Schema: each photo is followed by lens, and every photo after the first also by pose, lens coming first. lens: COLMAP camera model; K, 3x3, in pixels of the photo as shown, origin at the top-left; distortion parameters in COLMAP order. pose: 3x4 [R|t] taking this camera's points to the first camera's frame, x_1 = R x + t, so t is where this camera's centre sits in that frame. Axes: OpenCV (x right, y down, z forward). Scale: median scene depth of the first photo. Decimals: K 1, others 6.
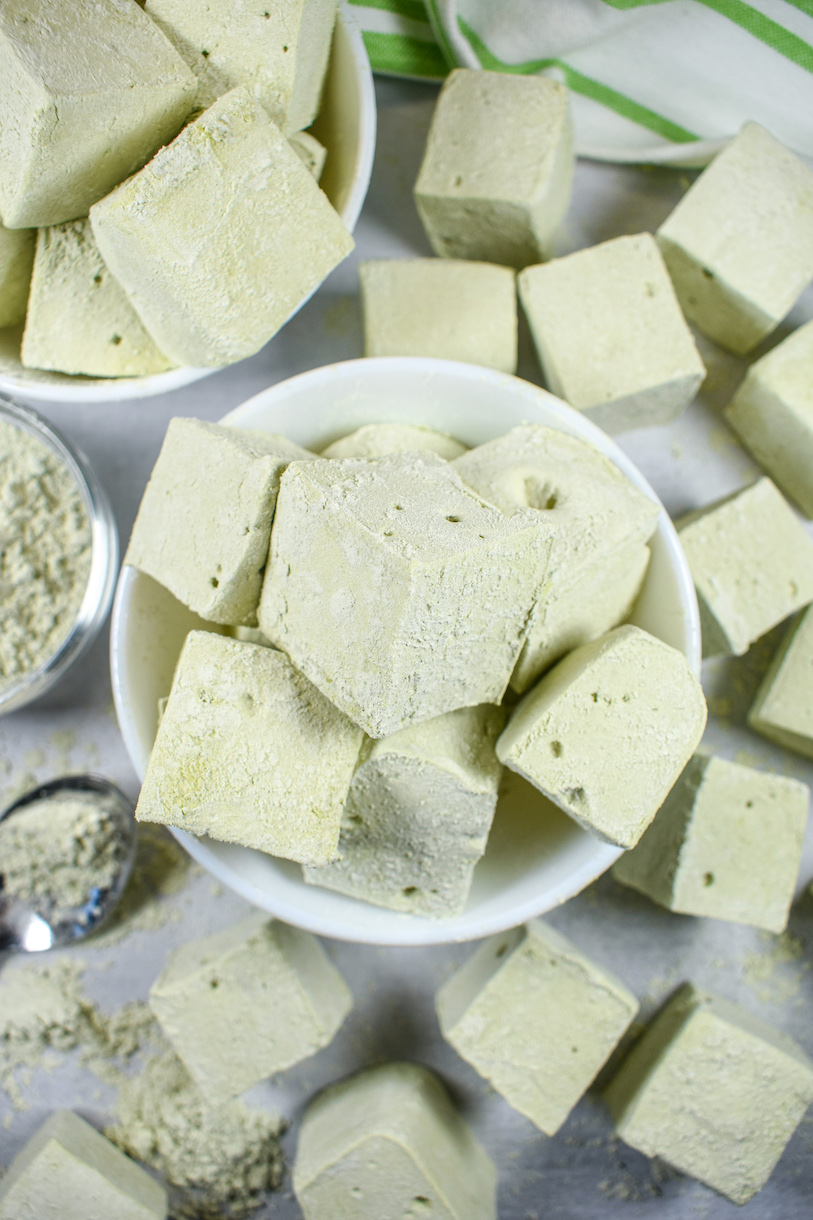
lens RADIAL K [[977.8, 0, 402.4], [0, 977.8, 614.6], [0, 0, 1]] dist [-0.032134, 0.008962]
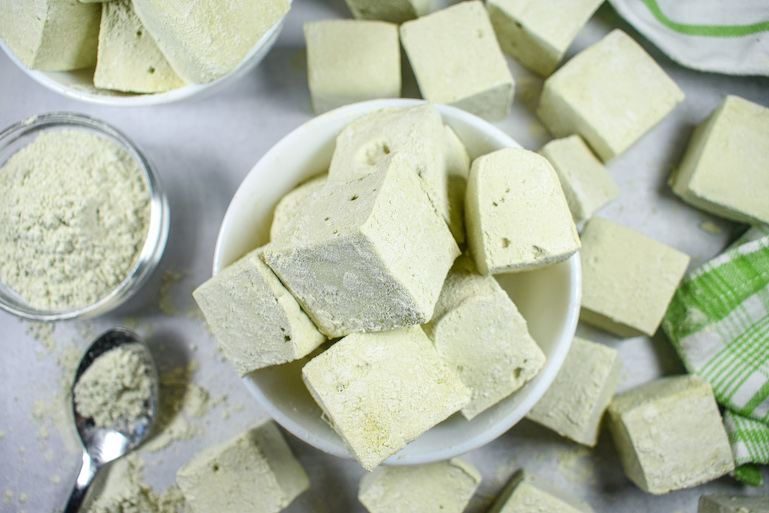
lens RADIAL K [[616.3, 0, 384.5], [0, 616.3, 256.5], [0, 0, 1]] dist [-0.032134, 0.008962]
pose [[0.999644, -0.017779, -0.019876, 0.110971], [0.017057, 0.999209, -0.035934, 0.073848], [0.020499, 0.035583, 0.999156, -0.015000]]
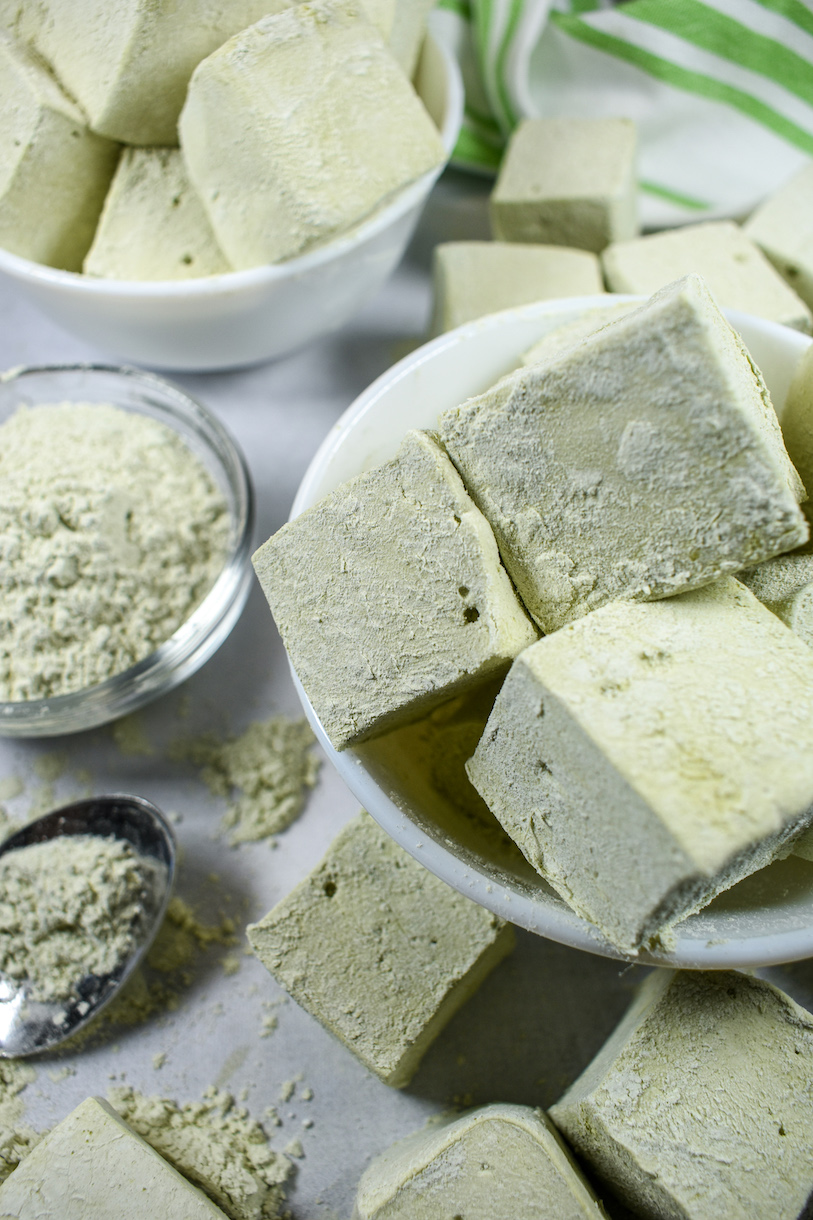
lens RADIAL K [[977.8, 0, 402.4], [0, 977.8, 614.6], [0, 0, 1]] dist [-0.032134, 0.008962]
pose [[0.999865, 0.015681, 0.004957, -0.083074], [-0.012275, 0.912182, -0.409602, 0.397175], [-0.010944, 0.409486, 0.912251, 0.271635]]
